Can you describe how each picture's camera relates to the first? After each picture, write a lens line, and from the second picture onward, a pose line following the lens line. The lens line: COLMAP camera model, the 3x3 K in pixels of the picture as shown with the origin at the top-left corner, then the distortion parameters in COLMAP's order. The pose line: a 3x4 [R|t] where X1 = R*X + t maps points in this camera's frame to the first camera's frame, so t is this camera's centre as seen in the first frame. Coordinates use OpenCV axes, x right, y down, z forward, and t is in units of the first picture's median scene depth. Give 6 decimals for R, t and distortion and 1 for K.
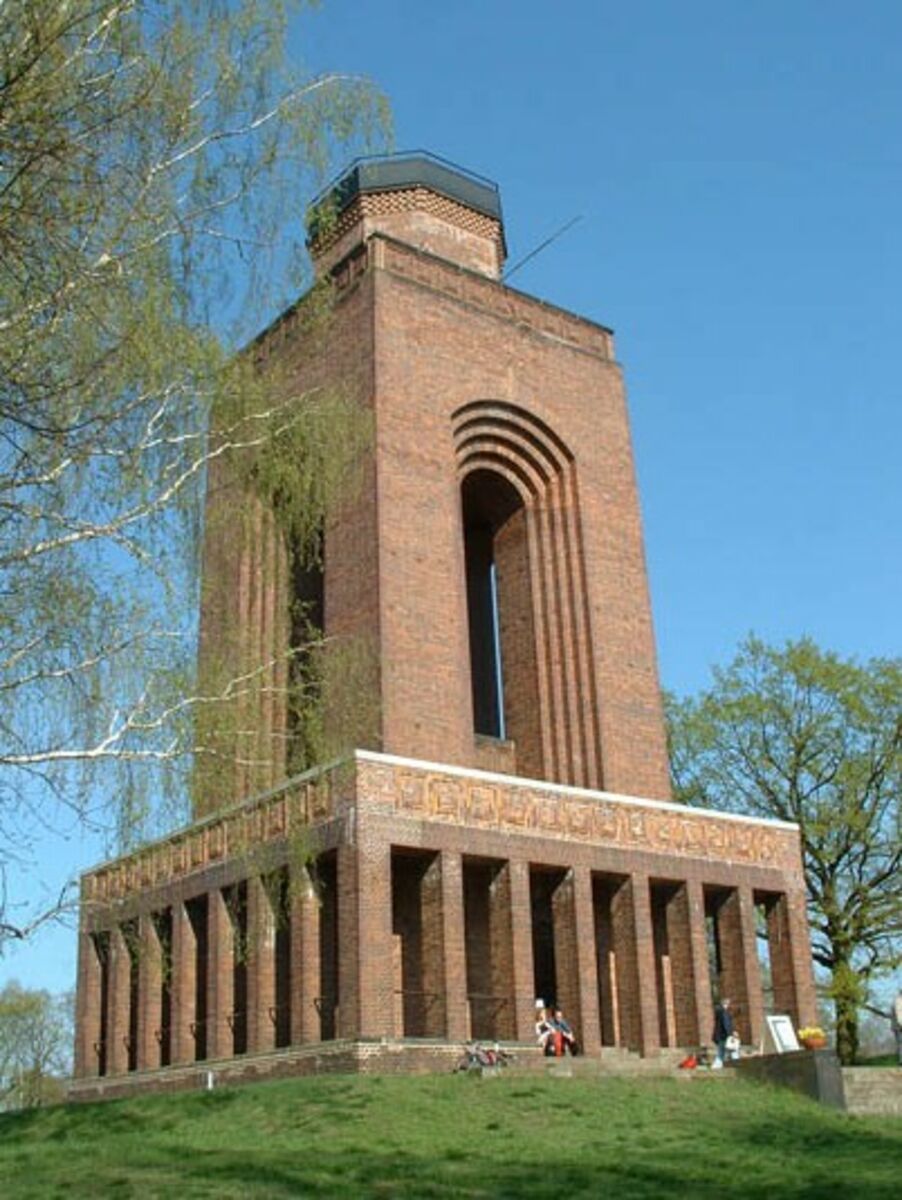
lens RADIAL K [[1461.0, 0, 451.0], [0, 1461.0, 600.0], [0, 0, 1]] dist [-0.298357, 0.060634]
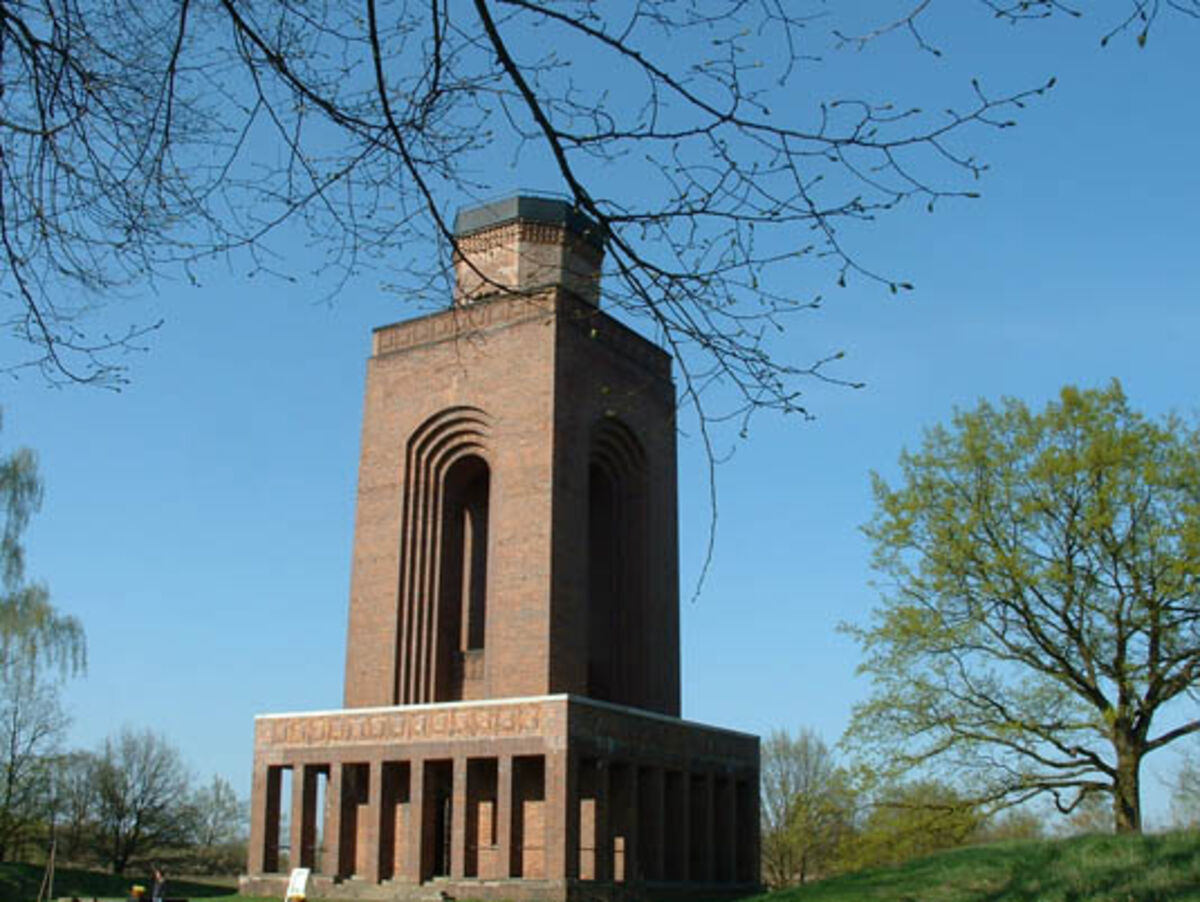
lens RADIAL K [[1461.0, 0, 600.0], [0, 1461.0, 451.0], [0, 0, 1]] dist [-0.298357, 0.060634]
pose [[0.353296, -0.248141, -0.902002, 1.549933], [0.338763, 0.932679, -0.123894, 0.141558], [0.872022, -0.261794, 0.413572, 0.640818]]
